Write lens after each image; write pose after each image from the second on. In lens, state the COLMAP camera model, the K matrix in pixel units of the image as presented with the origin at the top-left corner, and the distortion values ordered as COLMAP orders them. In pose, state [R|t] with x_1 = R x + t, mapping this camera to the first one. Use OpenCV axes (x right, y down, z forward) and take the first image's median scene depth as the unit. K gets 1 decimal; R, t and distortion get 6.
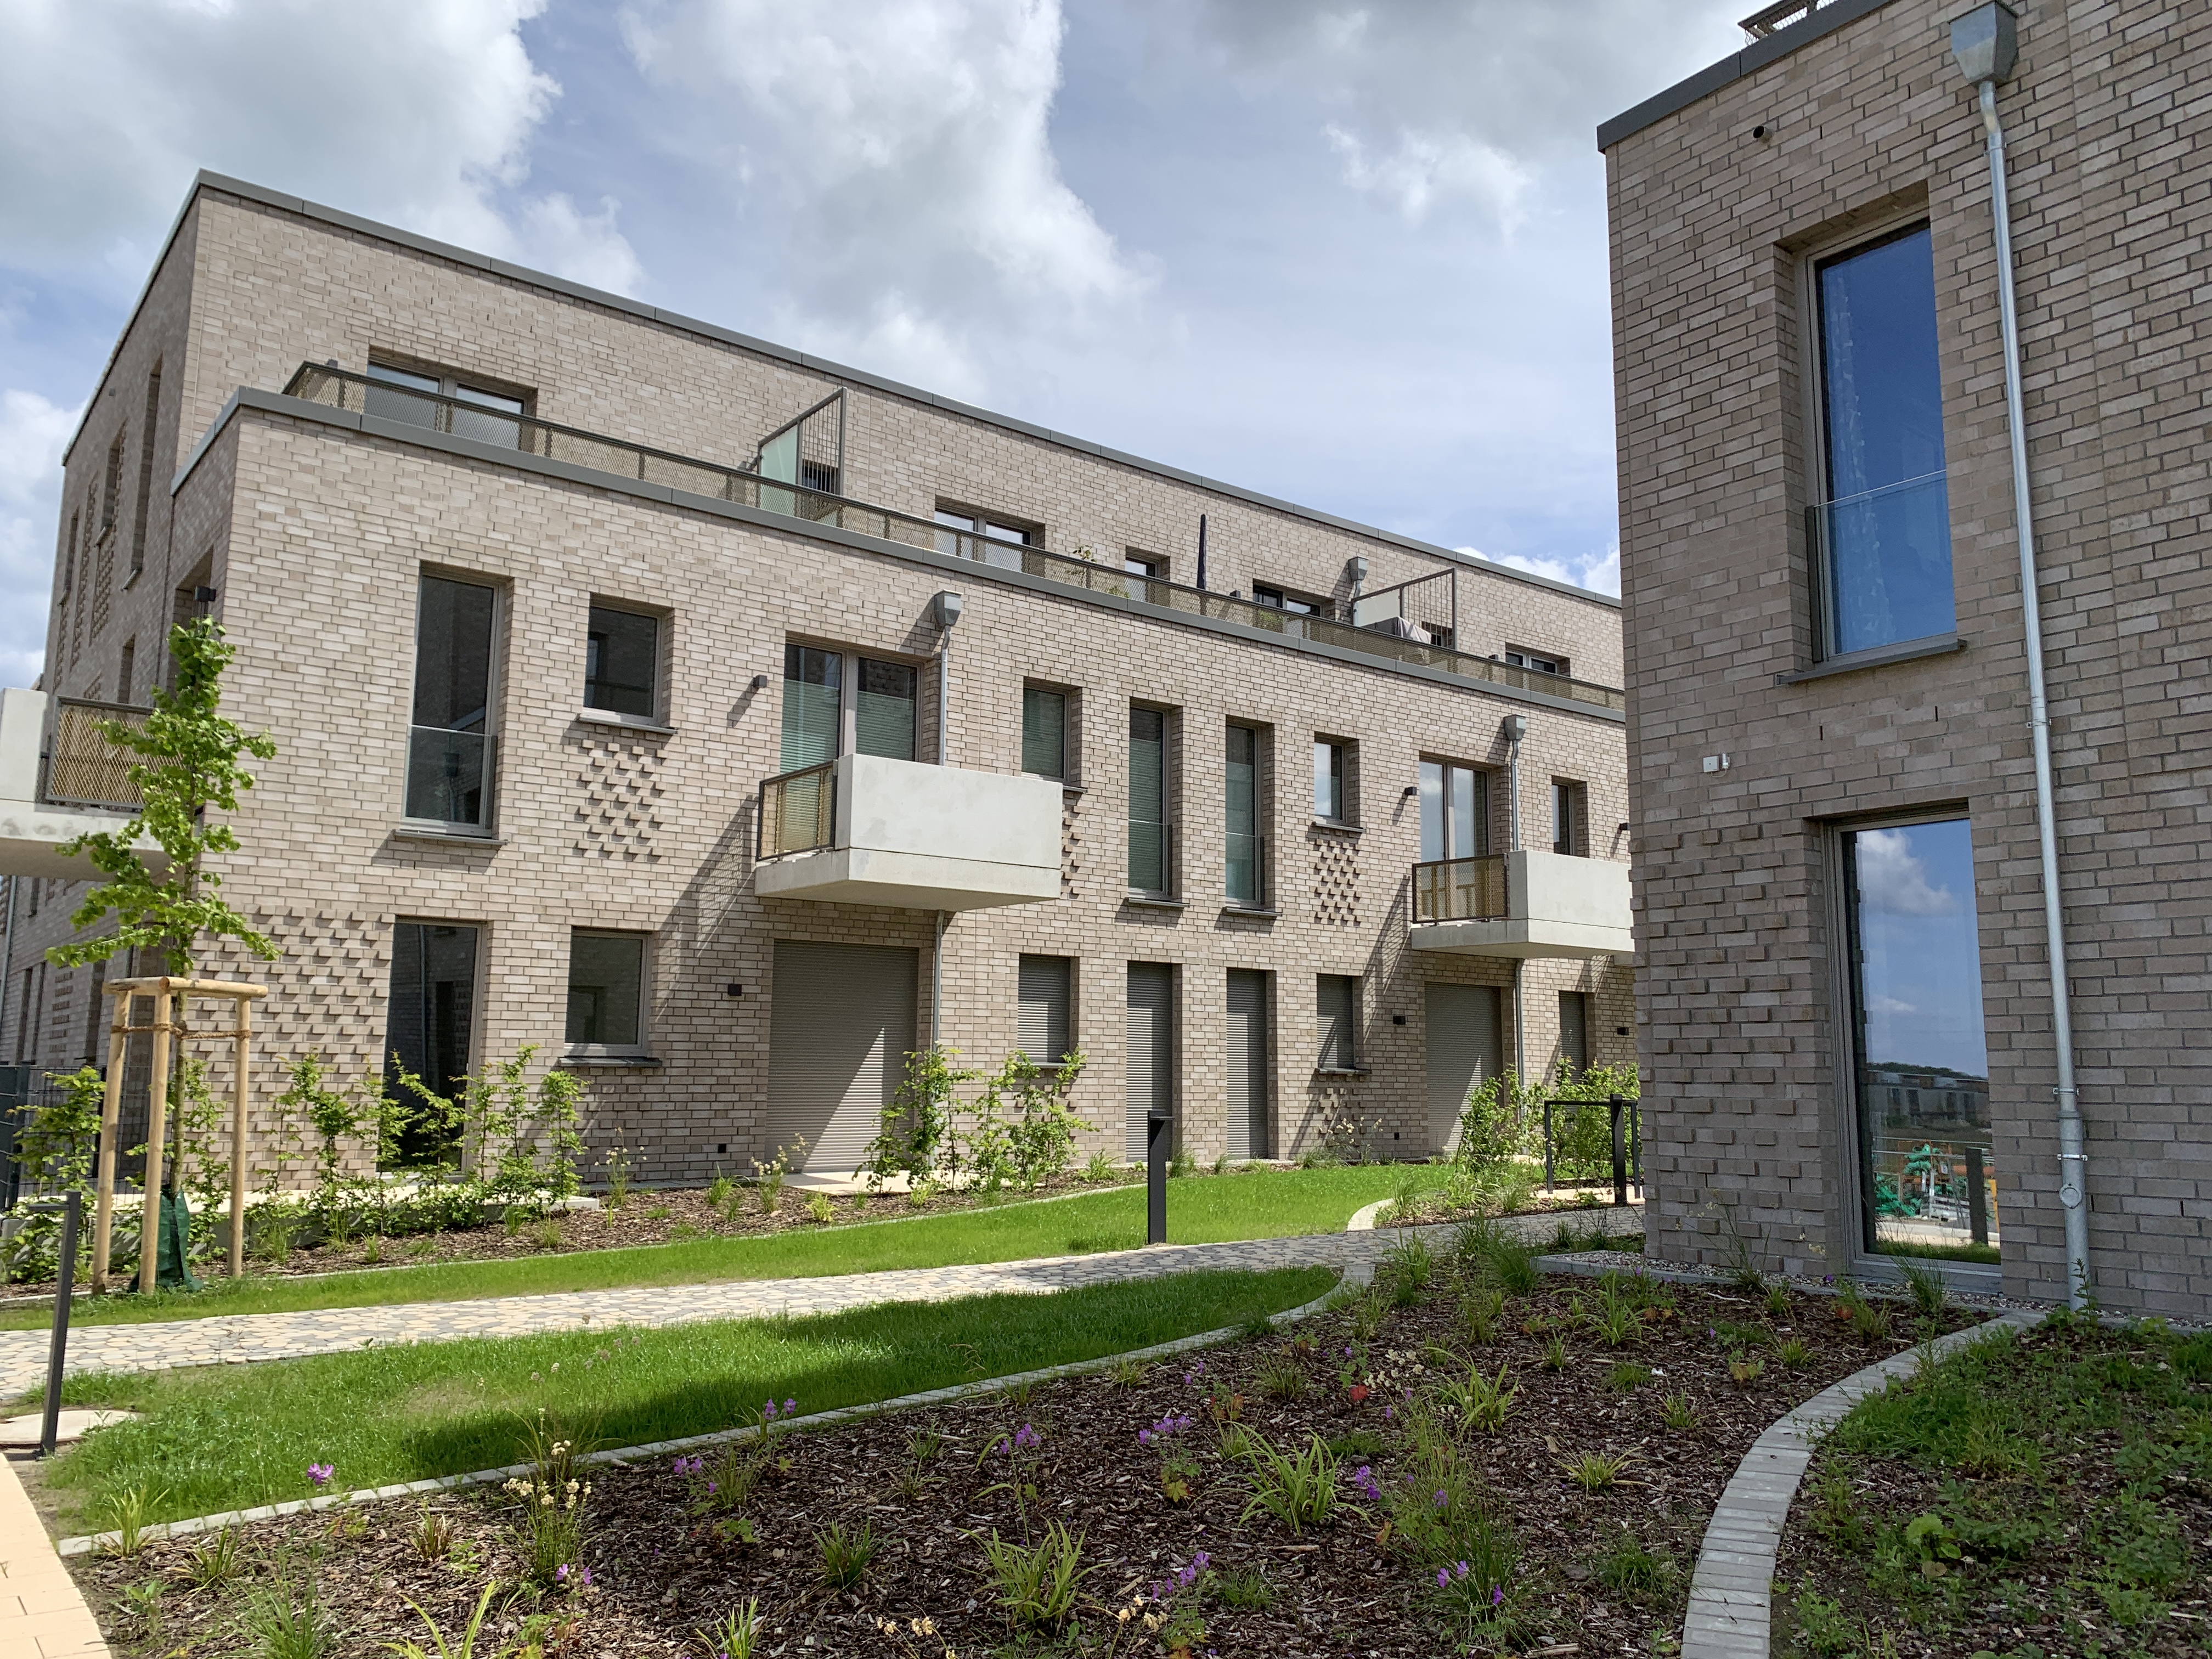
lens RADIAL K [[1643.8, 0, 1110.7], [0, 1643.8, 847.4], [0, 0, 1]] dist [0.001155, -0.016365]
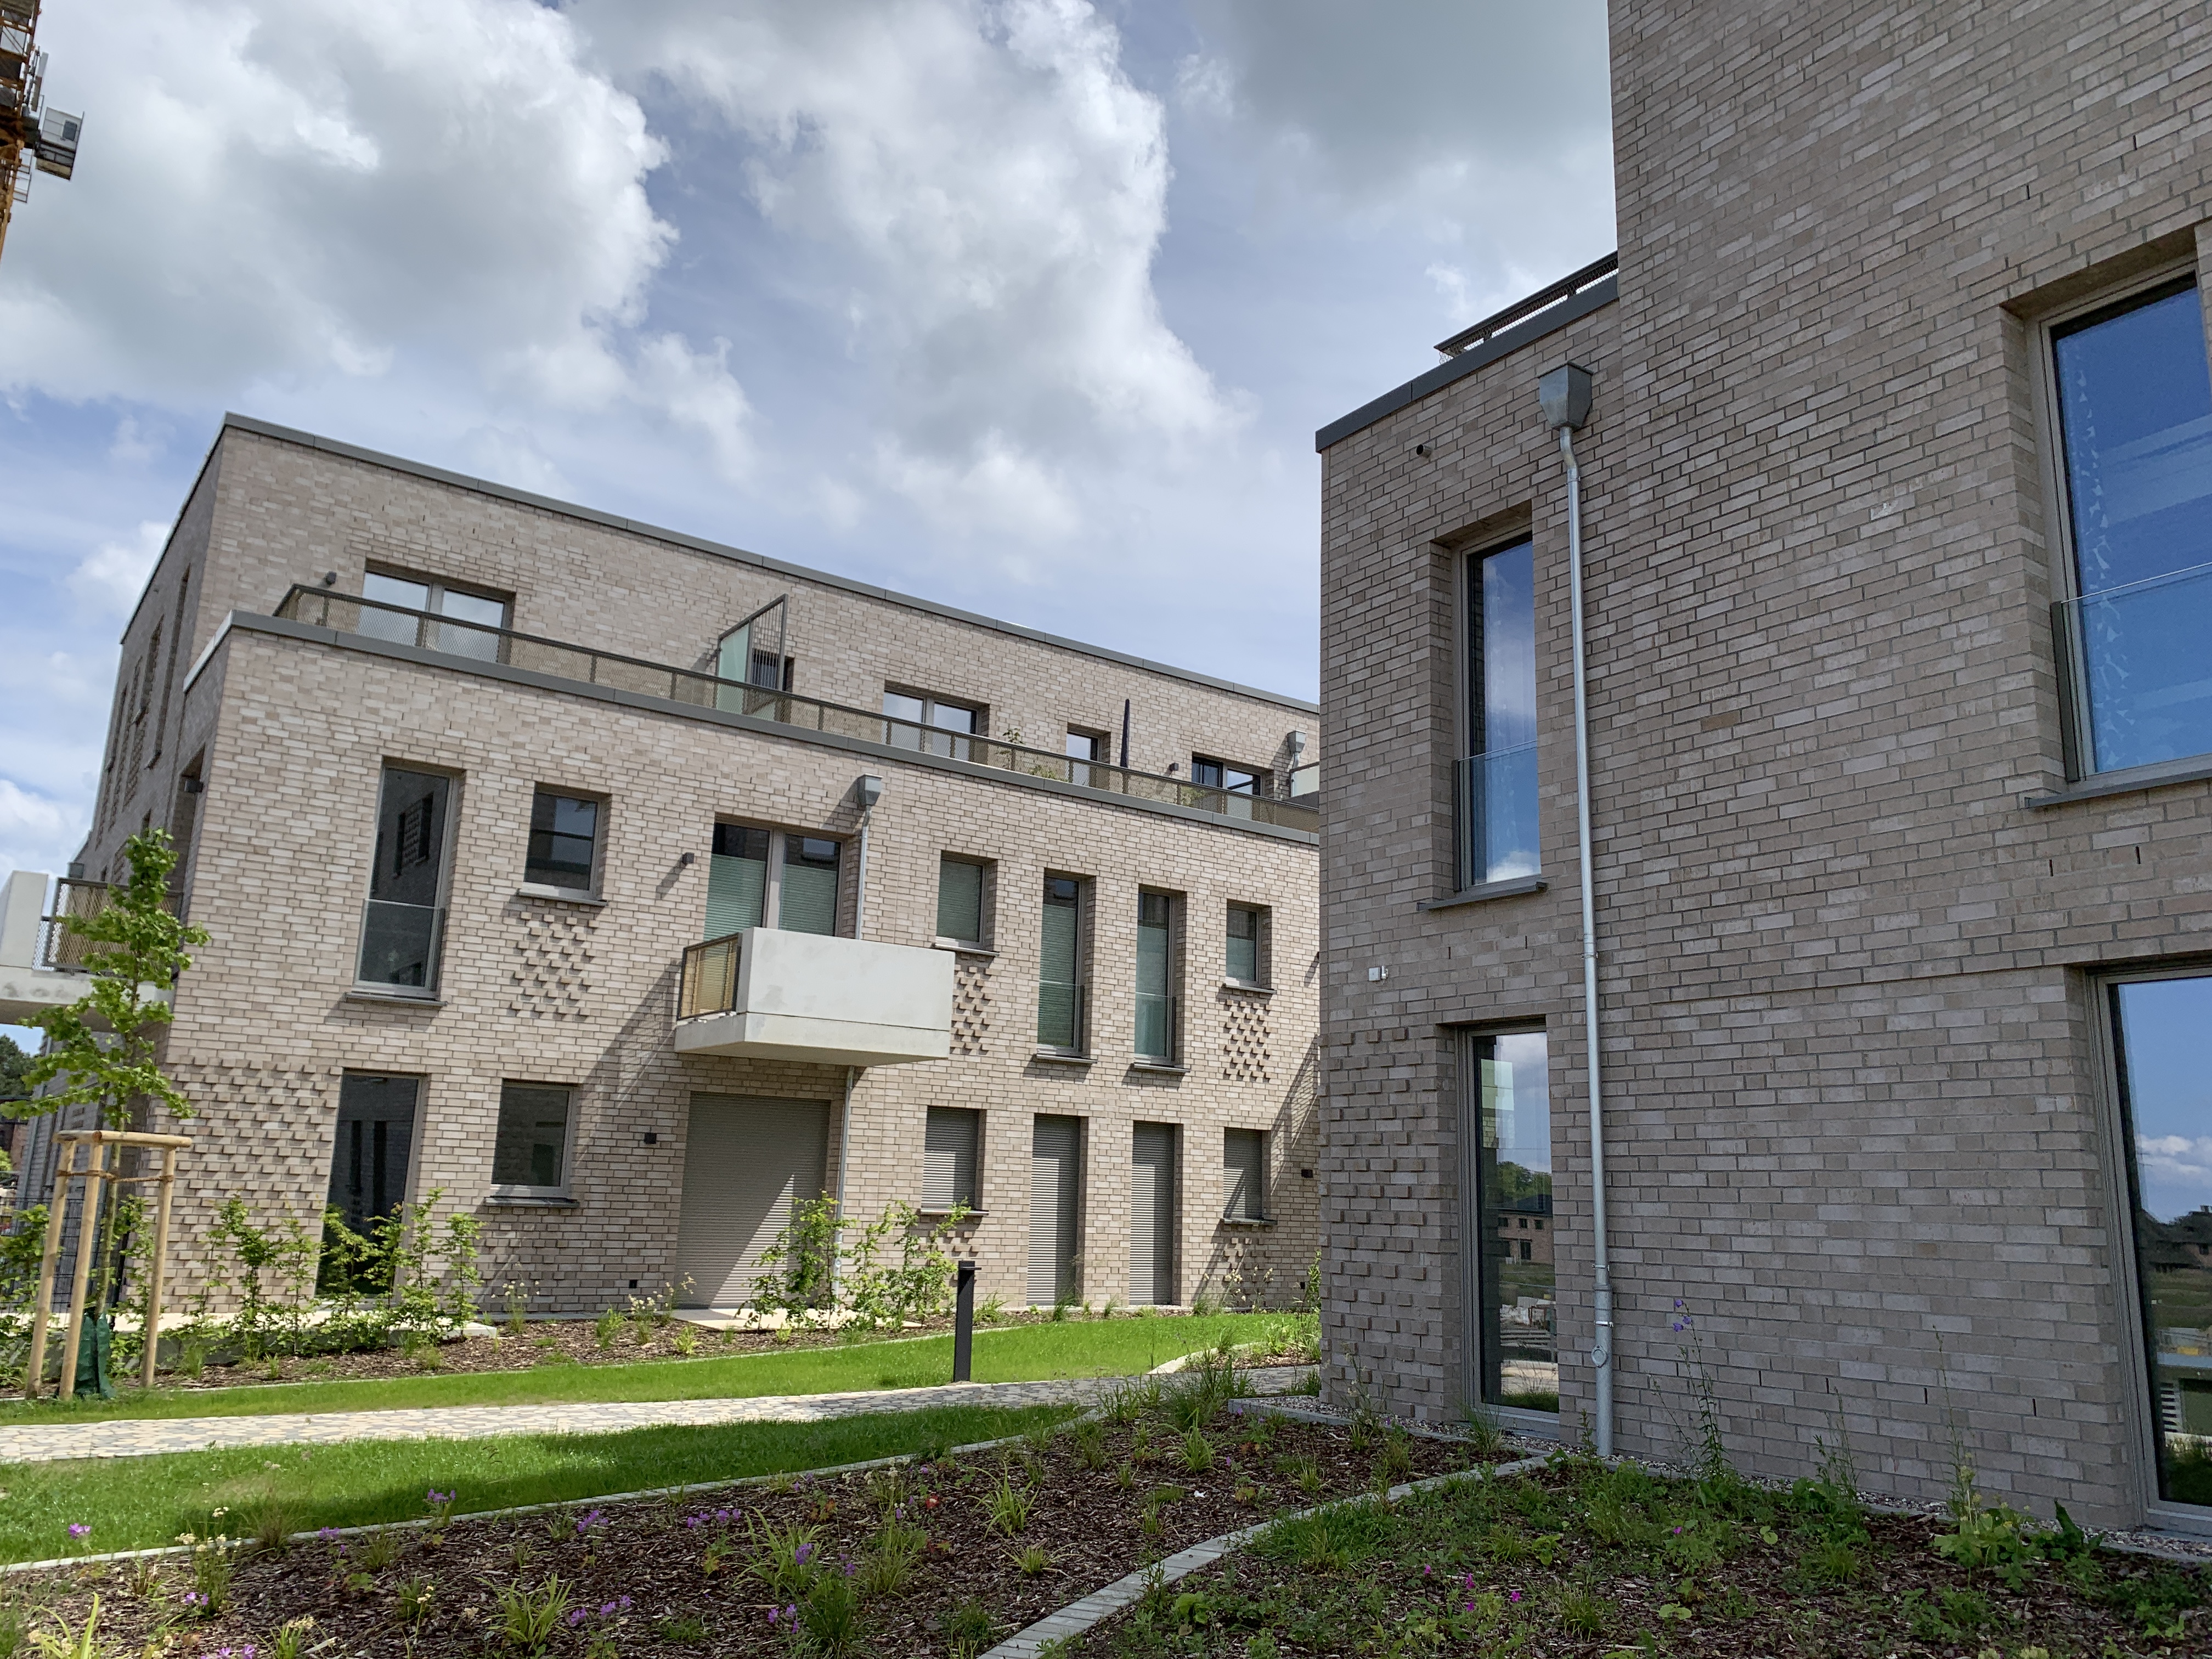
lens RADIAL K [[1673.1, 0, 1106.0], [0, 1673.1, 829.5], [0, 0, 1]] dist [0.027286, -0.046727]
pose [[0.998603, 0.009775, -0.051930, 0.145180], [-0.014165, 0.996293, -0.084851, -0.031133], [0.050909, 0.085468, 0.995040, -0.136029]]
